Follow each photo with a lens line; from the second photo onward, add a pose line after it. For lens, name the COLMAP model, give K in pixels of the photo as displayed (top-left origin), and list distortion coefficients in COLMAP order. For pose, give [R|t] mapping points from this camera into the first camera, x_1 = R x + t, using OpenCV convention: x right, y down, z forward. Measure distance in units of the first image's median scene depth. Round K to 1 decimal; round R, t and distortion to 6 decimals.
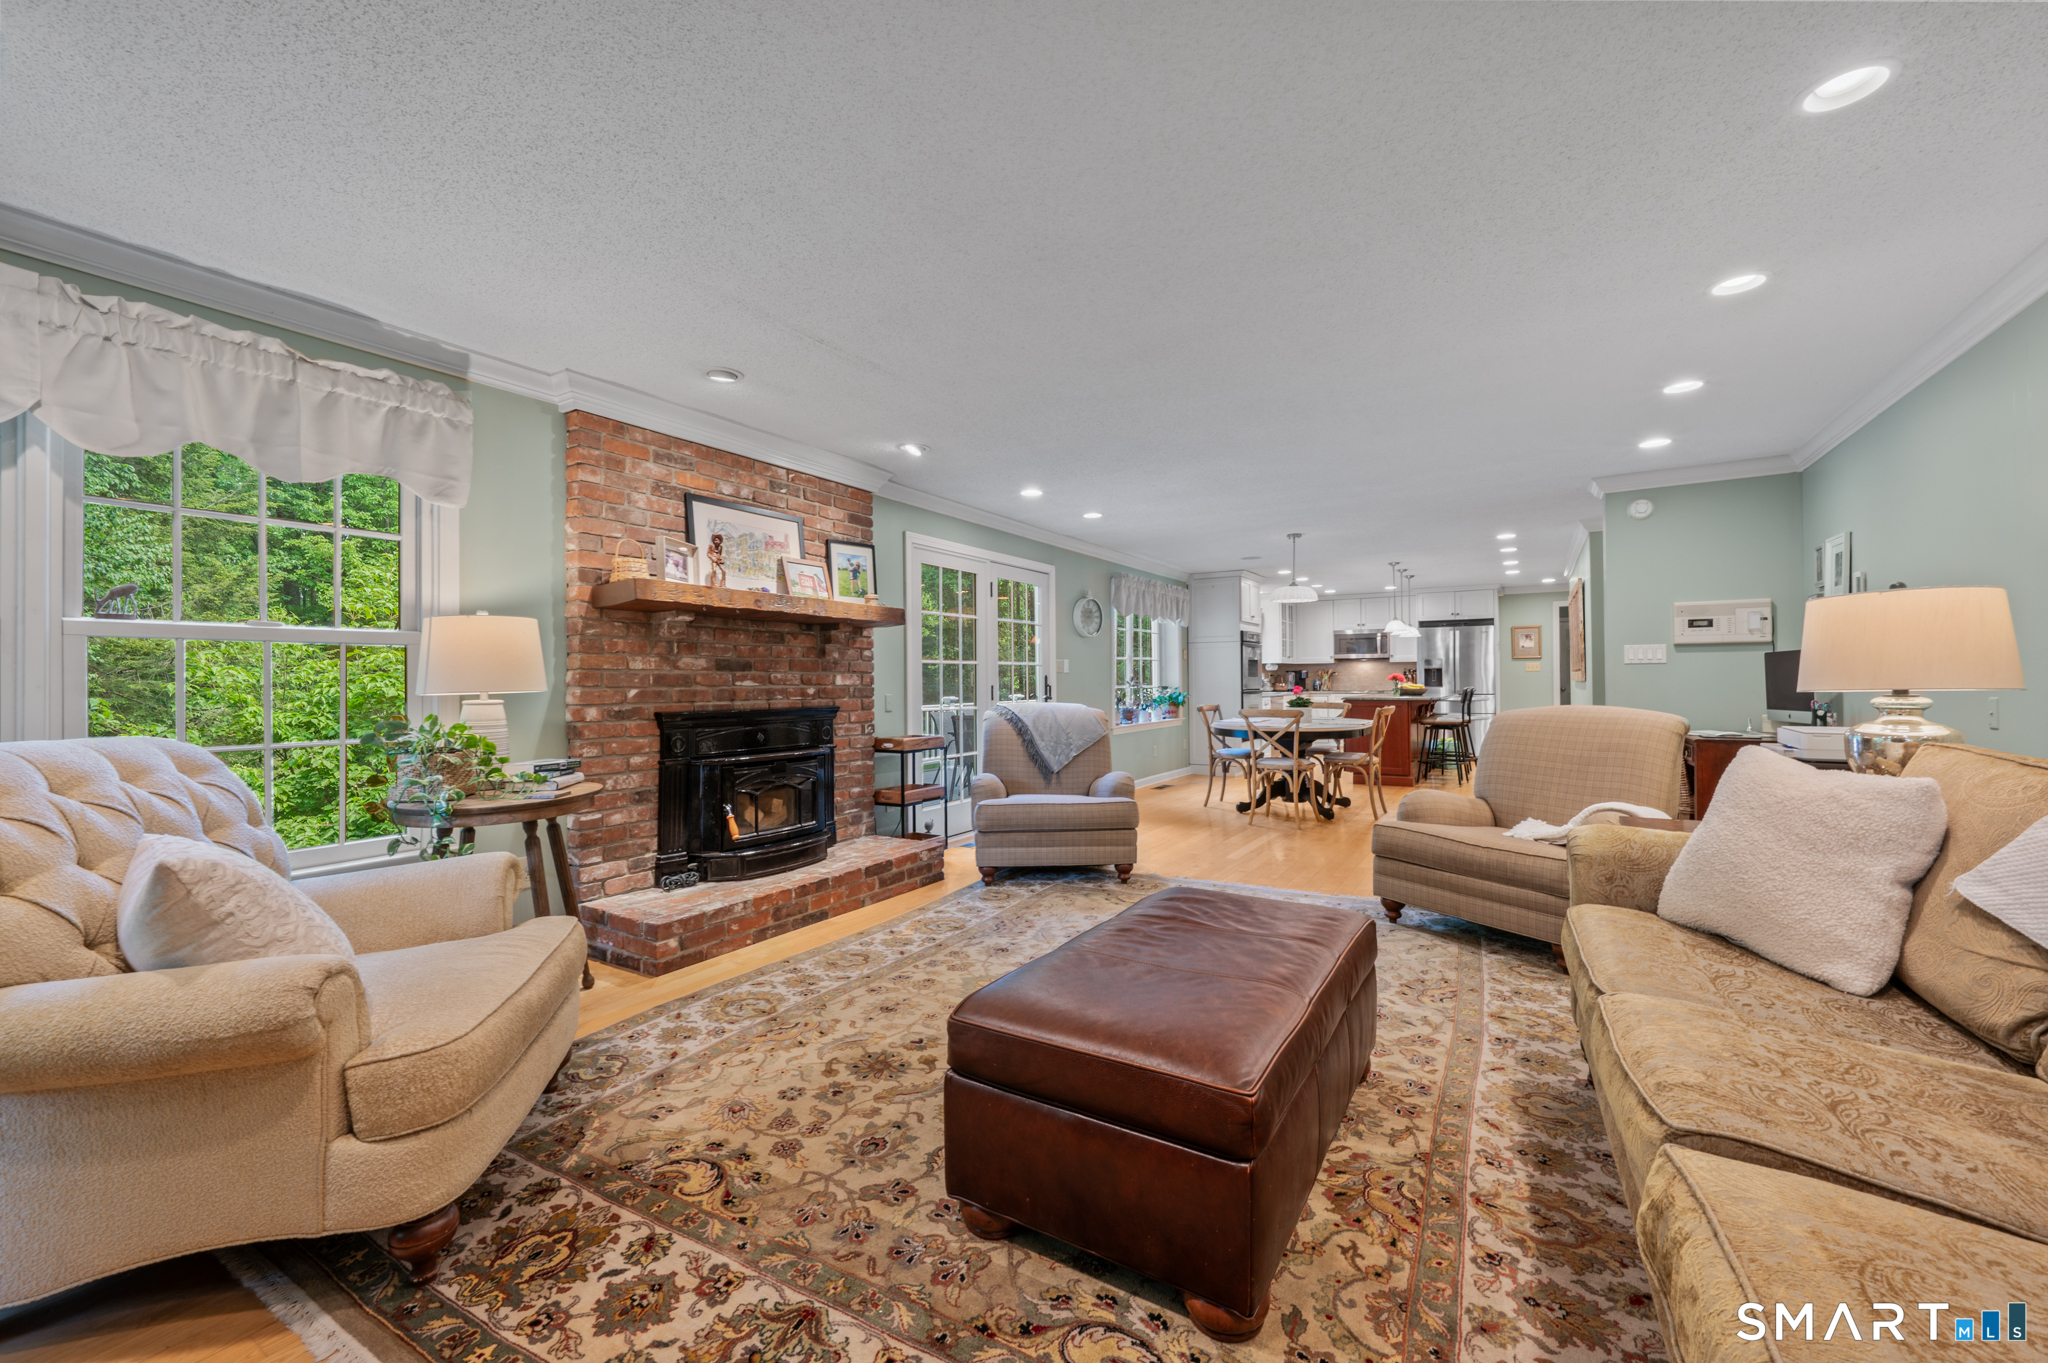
lens RADIAL K [[829.4, 0, 1019.3], [0, 829.4, 670.4], [0, 0, 1]] dist [0.005736, 0.000075]
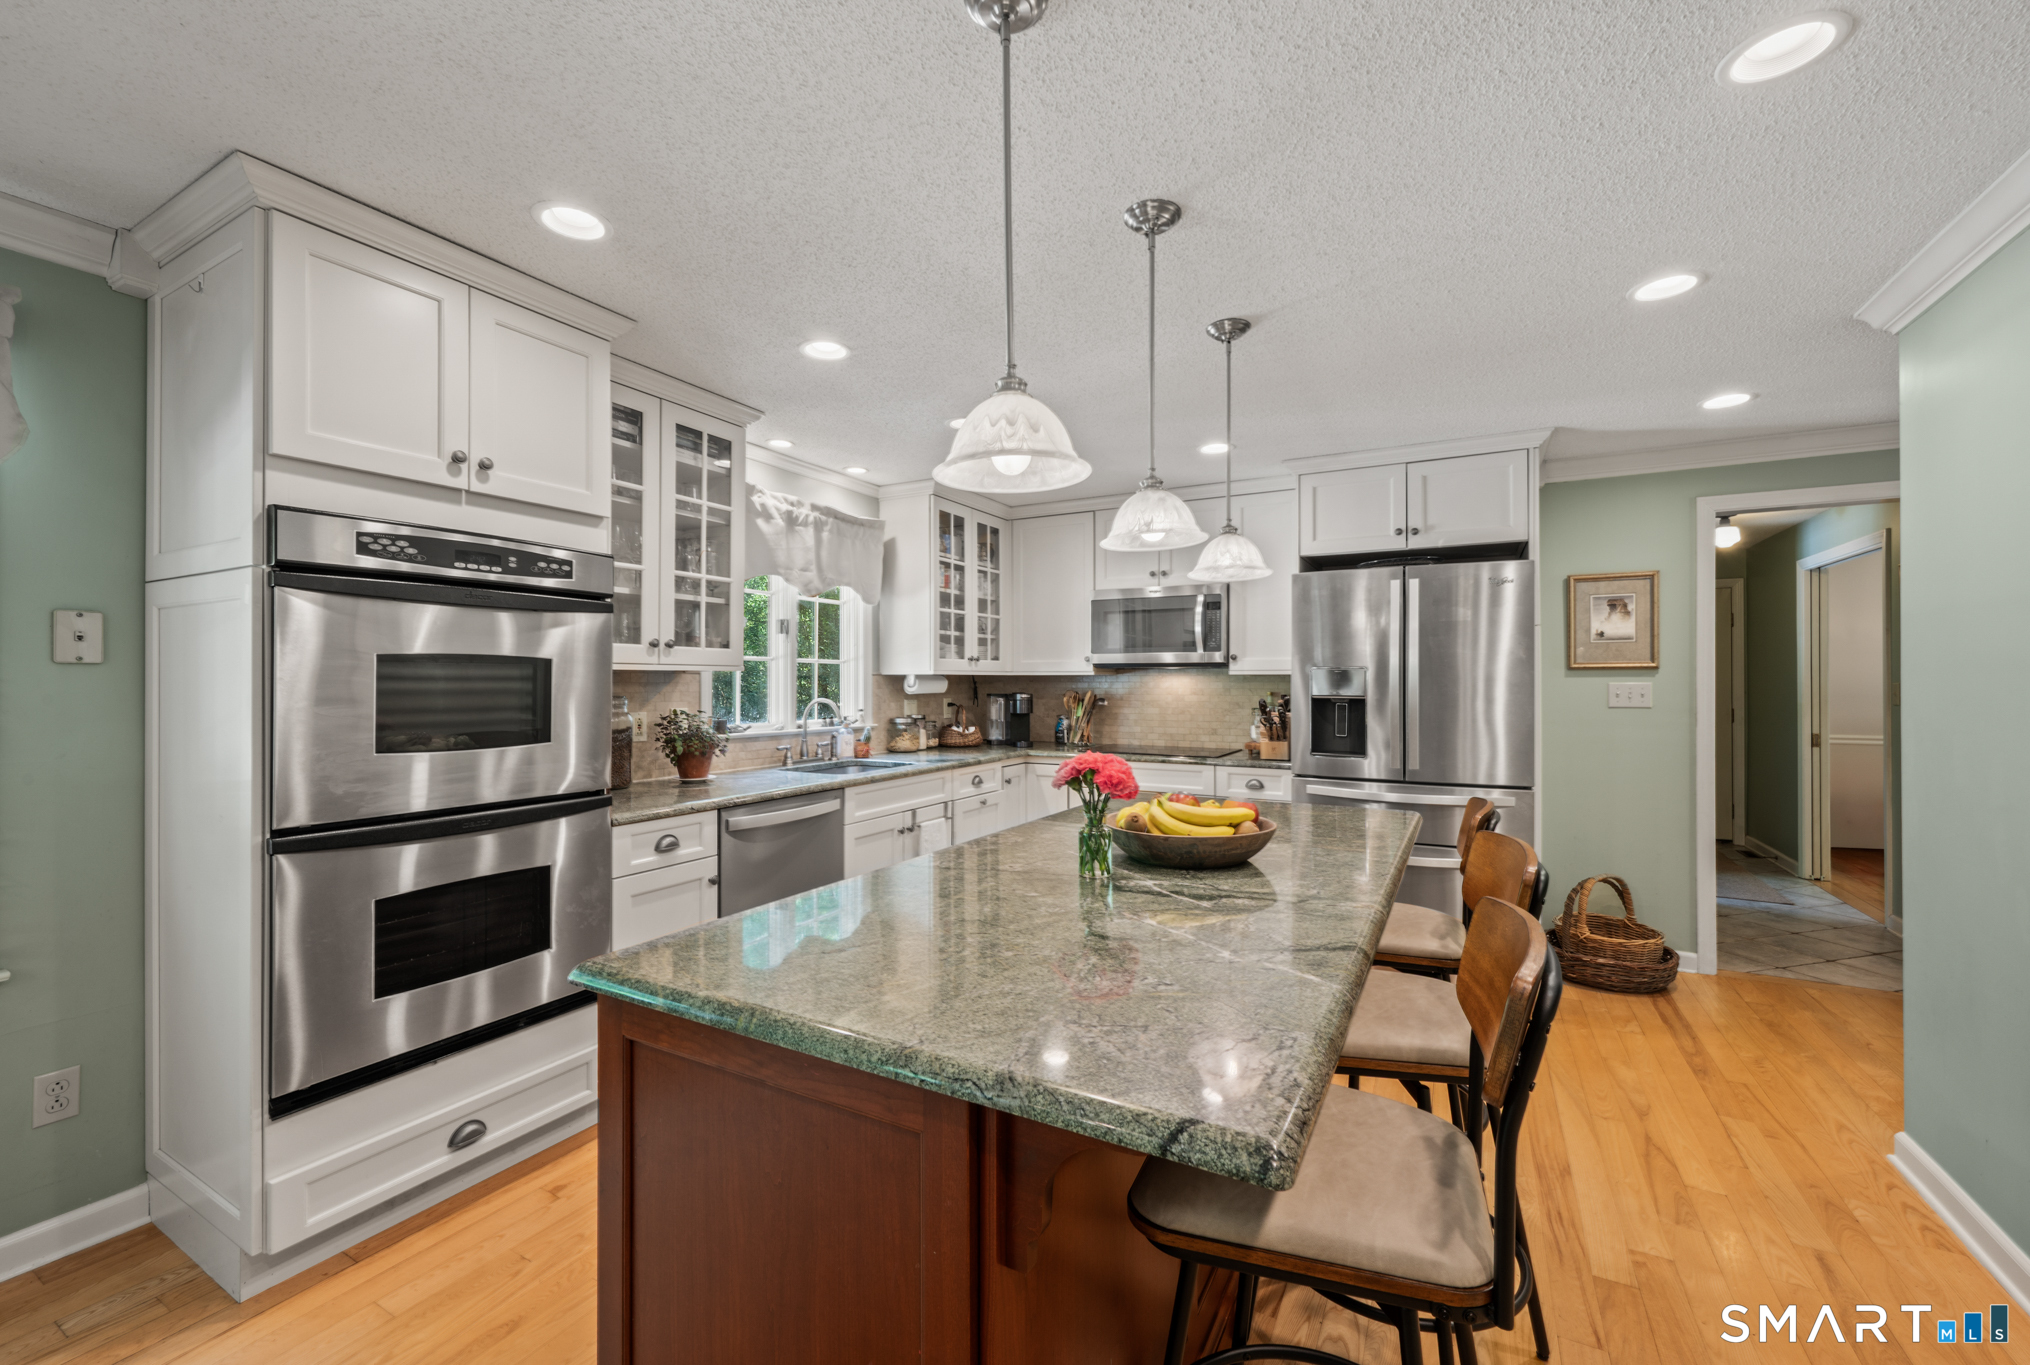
lens RADIAL K [[851.0, 0, 1009.3], [0, 851.0, 681.2], [0, 0, 1]] dist [0.000046, 0.000233]
pose [[0.997622, 0.008334, 0.068412, 0.233822], [-0.009195, 0.999882, 0.012280, -0.007824], [-0.068301, -0.012880, 0.997582, 0.457177]]
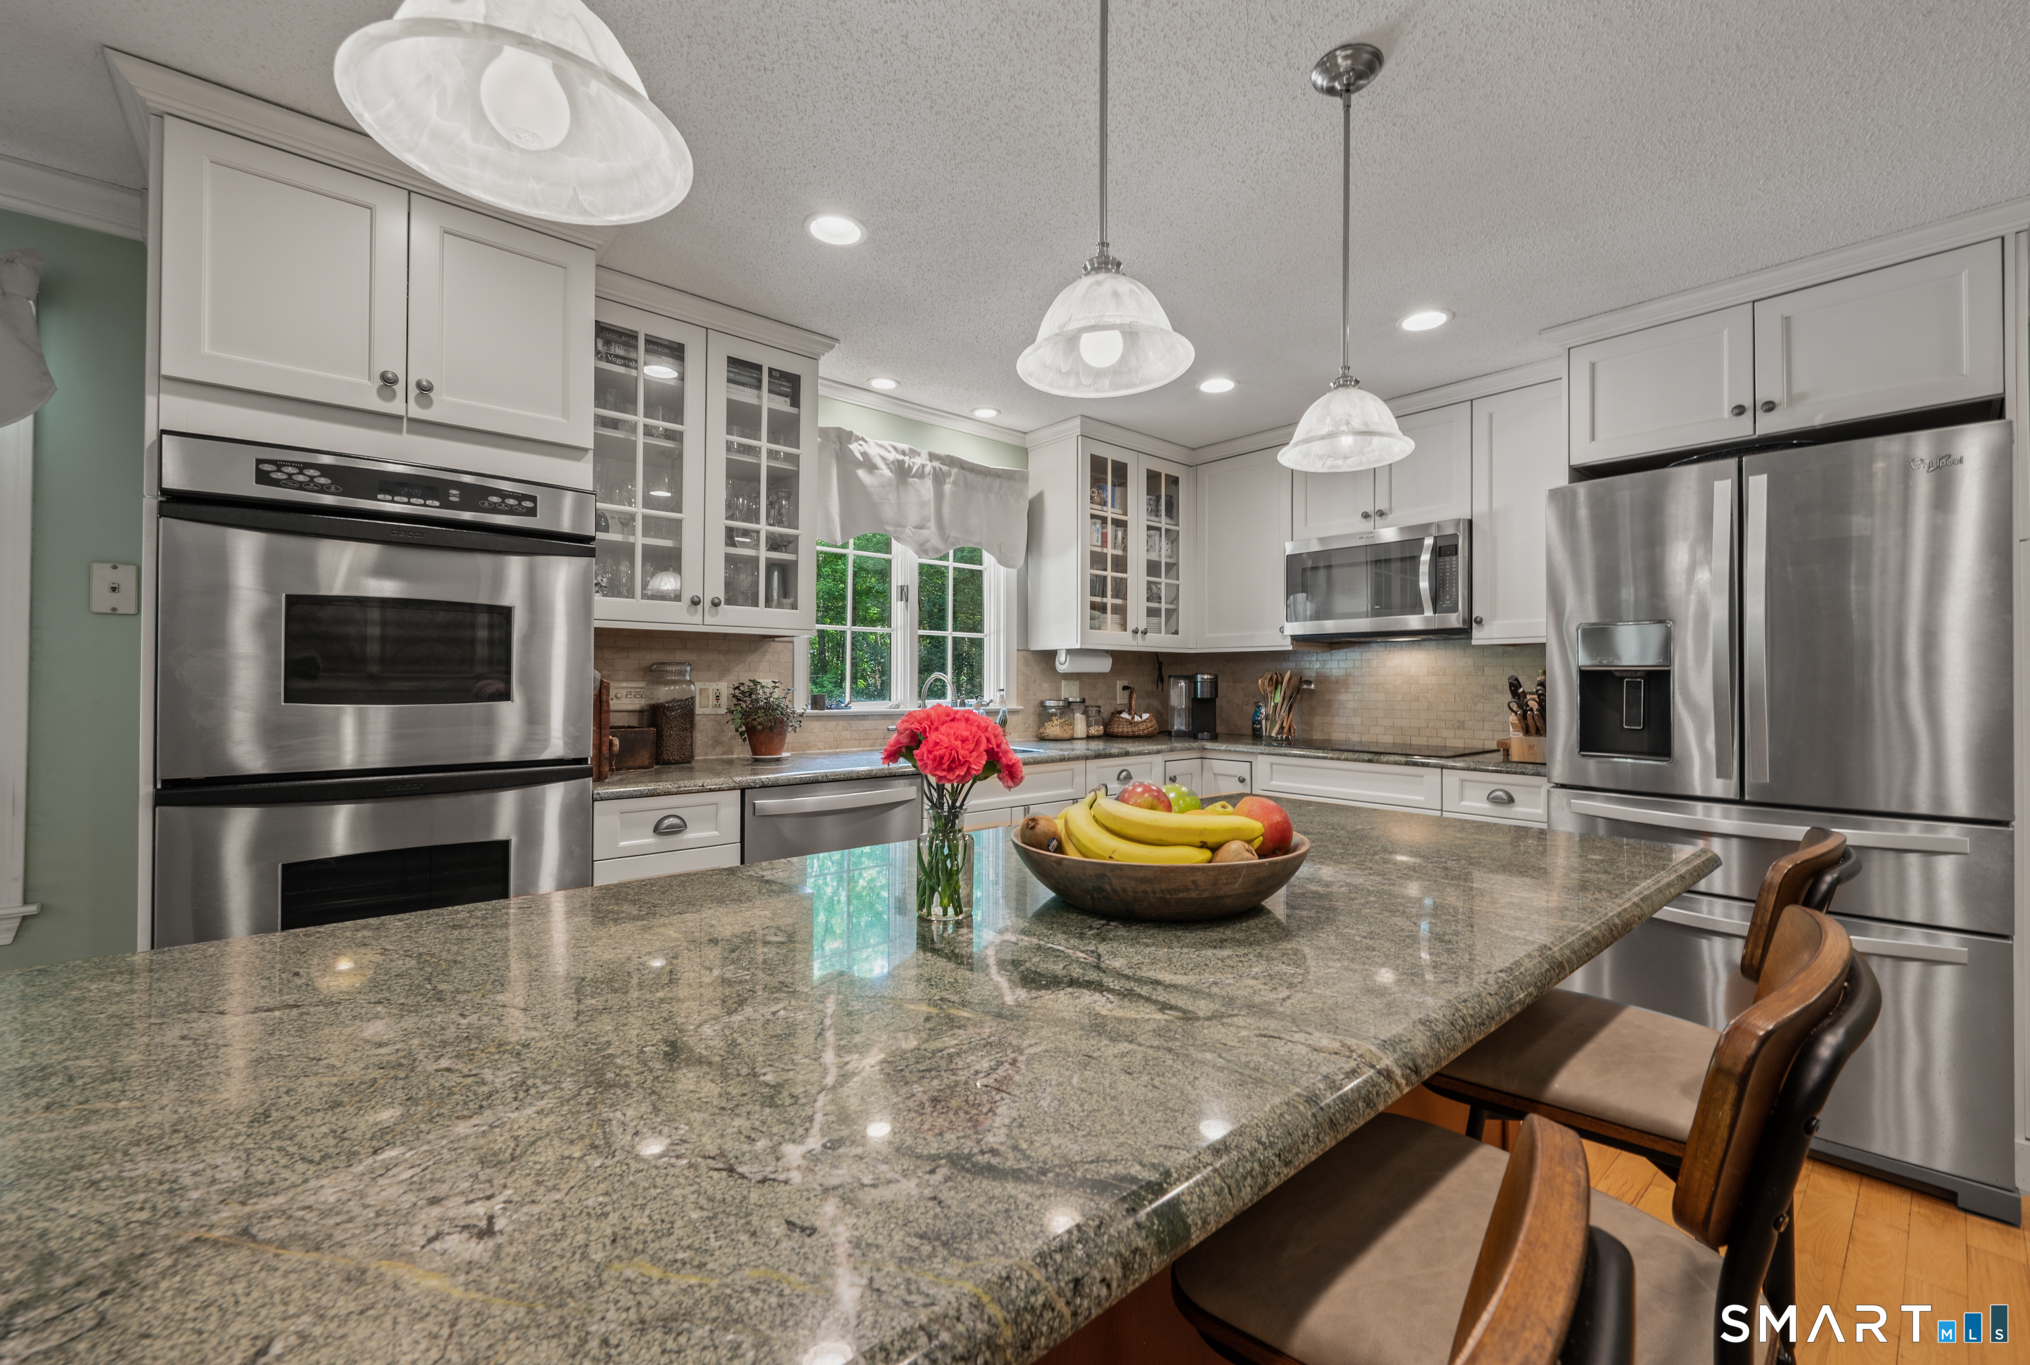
lens RADIAL K [[851.0, 0, 1022.2], [0, 851.0, 677.3], [0, 0, 1]] dist [0.000046, 0.000233]
pose [[0.962410, 0.011557, -0.271355, 0.274736], [-0.009865, 0.999922, 0.007598, -0.000299], [0.271422, -0.004636, 0.962449, 0.503728]]
